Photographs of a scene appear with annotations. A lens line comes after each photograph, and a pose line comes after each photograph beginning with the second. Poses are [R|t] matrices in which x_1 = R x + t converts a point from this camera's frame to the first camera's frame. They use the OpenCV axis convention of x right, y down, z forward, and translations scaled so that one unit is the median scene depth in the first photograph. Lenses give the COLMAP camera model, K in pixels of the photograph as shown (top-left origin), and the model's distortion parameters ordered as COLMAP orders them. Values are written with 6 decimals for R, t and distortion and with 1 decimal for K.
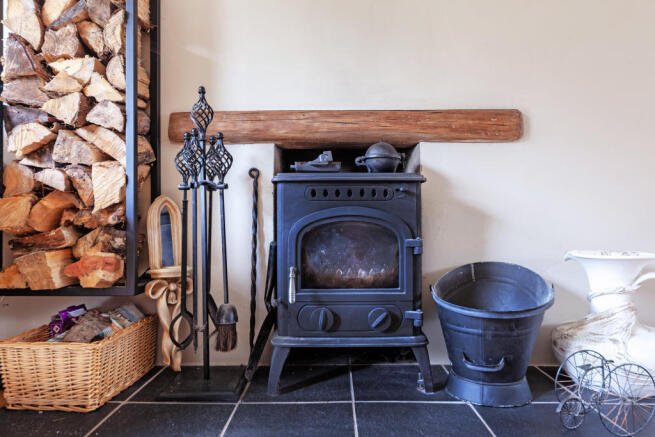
lens RADIAL K [[433.4, 0, 325.1], [0, 433.4, 217.1], [0, 0, 1]] dist [-0.008466, 0.000143]
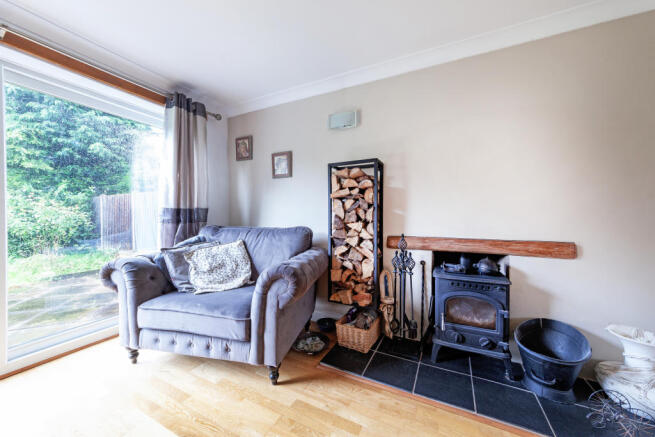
lens RADIAL K [[235.5, 0, 326.8], [0, 235.5, 218.4], [0, 0, 1]] dist [-0.000328, 0.001109]
pose [[0.895697, 0.007445, -0.444603, -0.070638], [0.007933, 0.999433, 0.032718, -0.444266], [0.444594, -0.032832, 0.895130, -0.438592]]
